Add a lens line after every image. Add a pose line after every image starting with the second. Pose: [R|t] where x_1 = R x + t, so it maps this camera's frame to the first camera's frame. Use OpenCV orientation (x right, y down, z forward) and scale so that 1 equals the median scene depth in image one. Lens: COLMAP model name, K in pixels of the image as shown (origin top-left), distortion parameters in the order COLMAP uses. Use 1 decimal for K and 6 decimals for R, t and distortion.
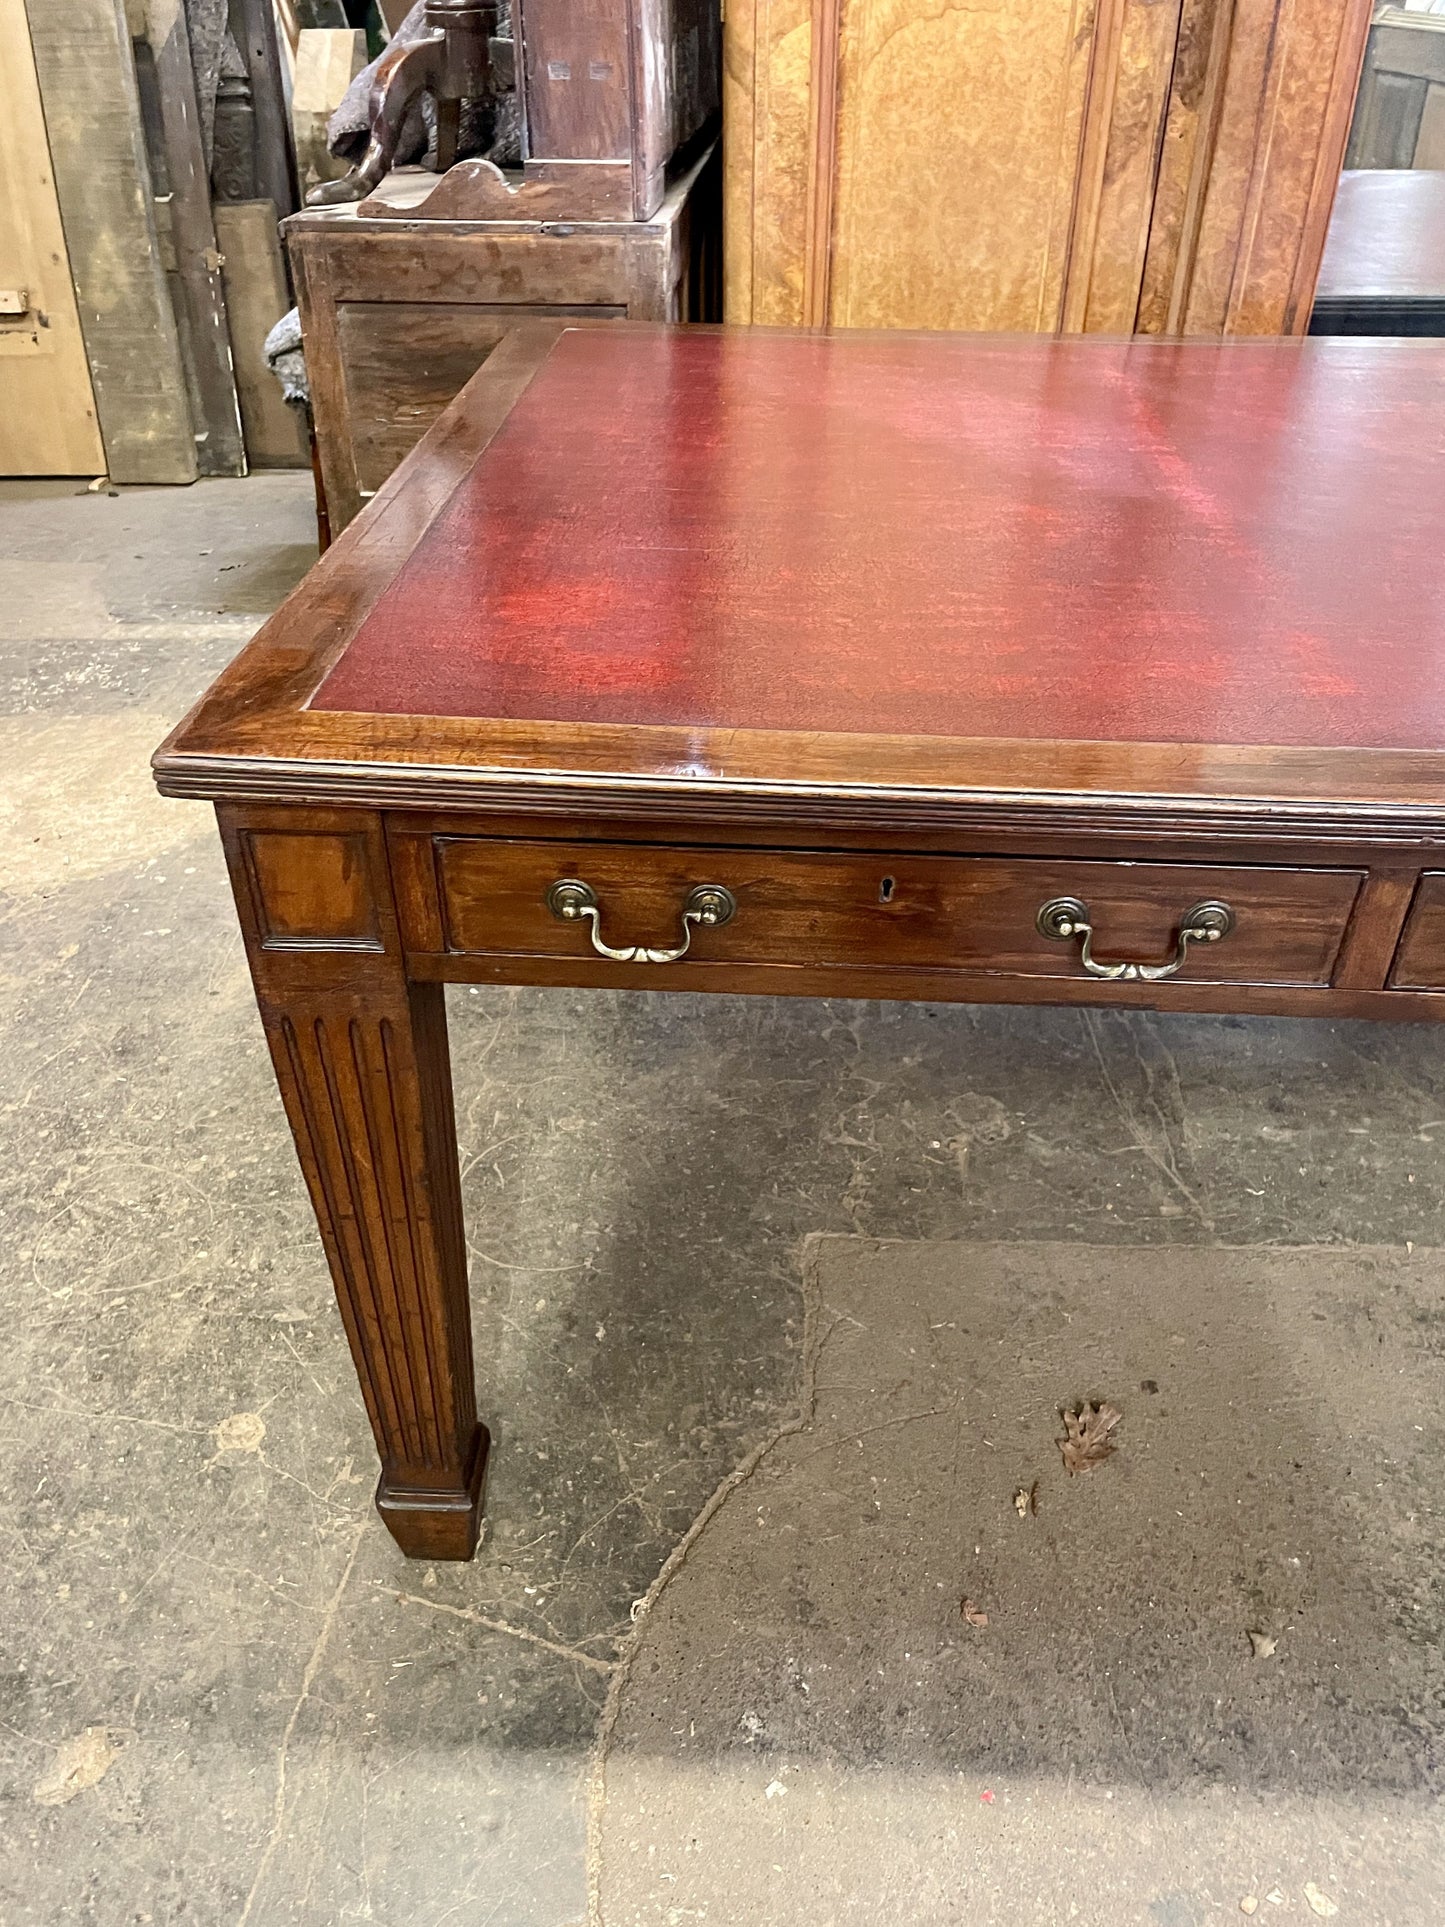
lens RADIAL K [[1468.1, 0, 715.4], [0, 1468.1, 959.6], [0, 0, 1]] dist [0.084704, -0.111229]
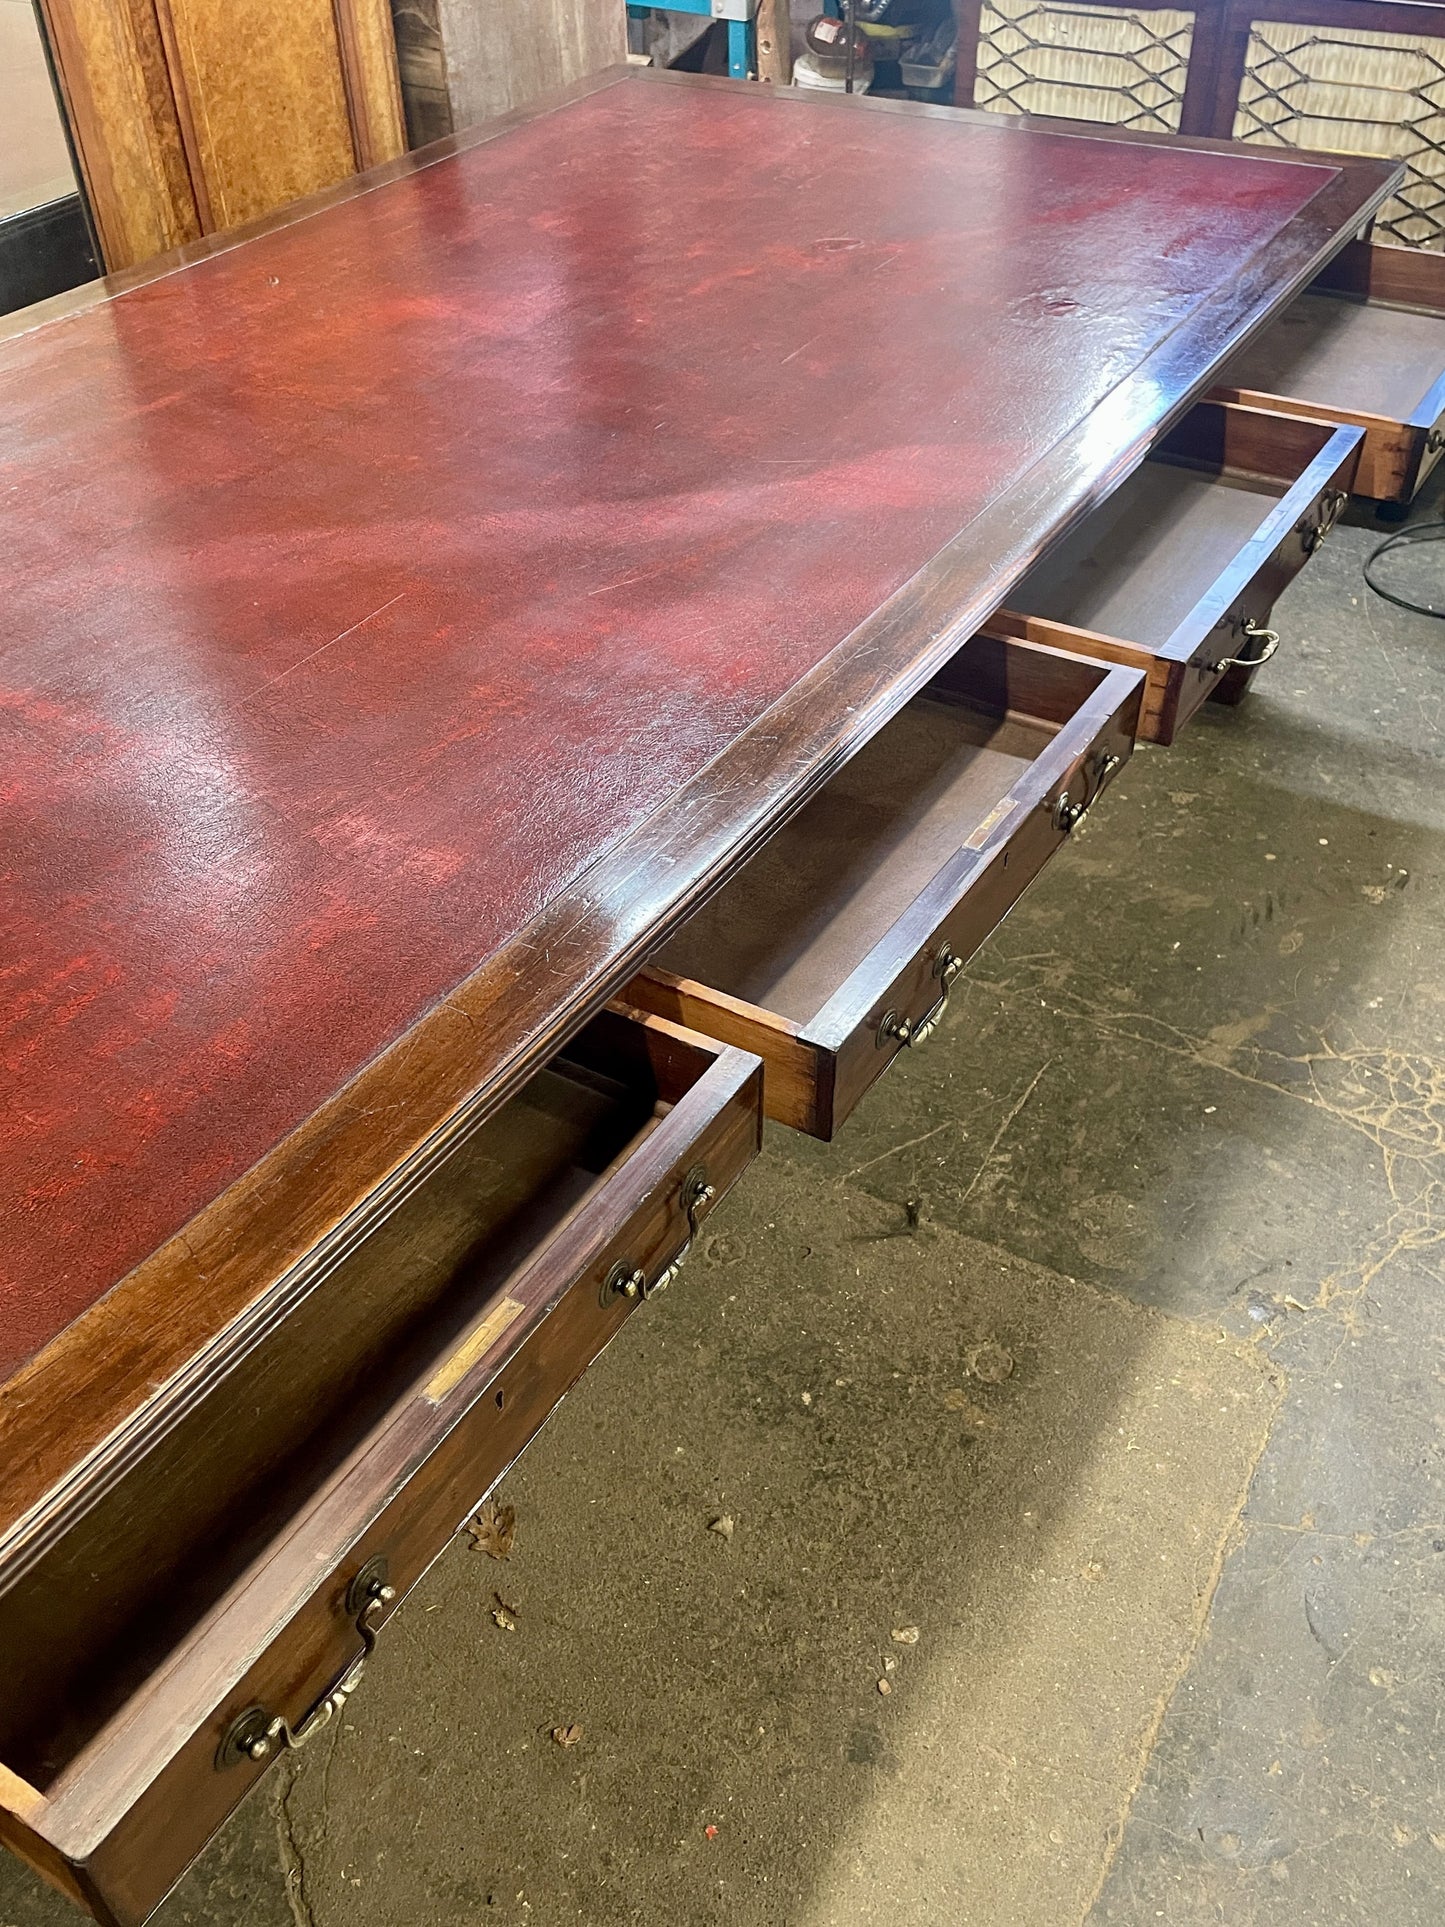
lens RADIAL K [[1633.3, 0, 744.9], [0, 1633.3, 962.5], [0, 0, 1]] dist [0.093256, -0.125862]
pose [[0.464282, -0.575876, 0.672911, -0.184182], [0.501198, 0.797239, 0.336469, -0.243962], [-0.730235, 0.181045, 0.658771, 0.052249]]
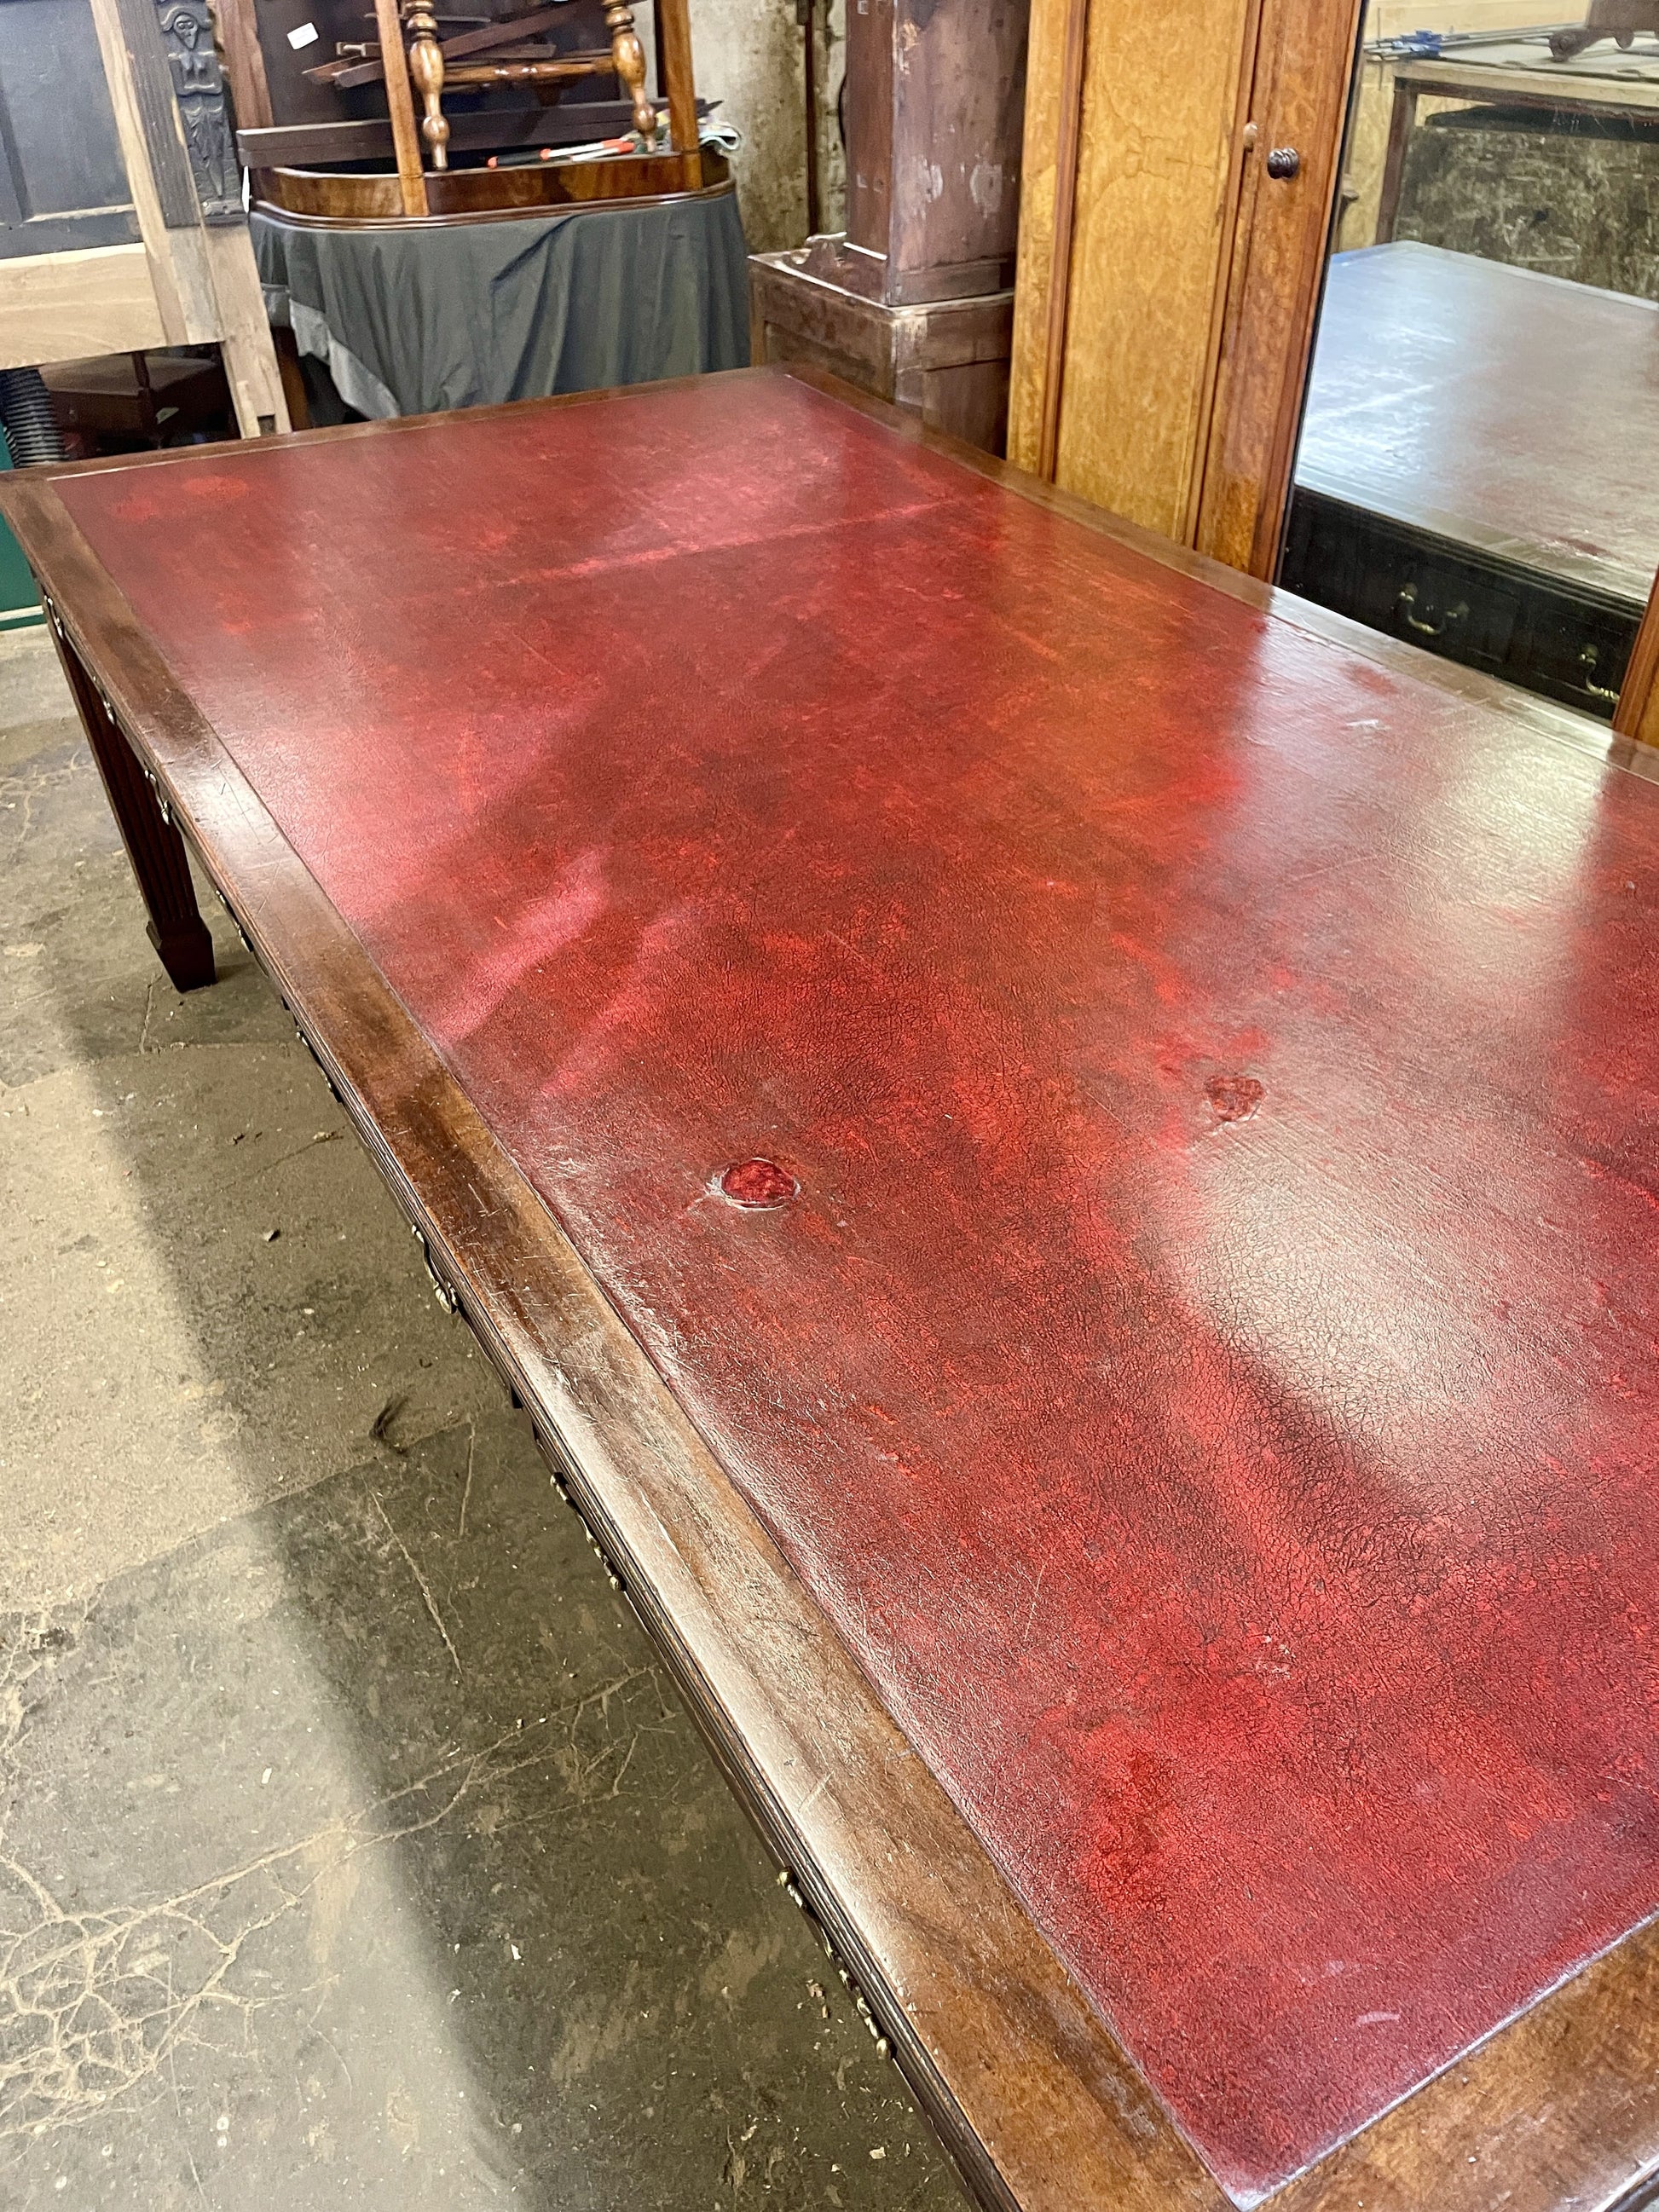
lens RADIAL K [[1685.3, 0, 840.5], [0, 1685.3, 1108.2], [0, 0, 1]] dist [0.084704, -0.111229]
pose [[0.555904, 0.501169, -0.663174, 1.455593], [-0.461247, 0.849693, 0.255485, -0.323250], [0.691536, 0.163862, 0.703511, 0.086670]]
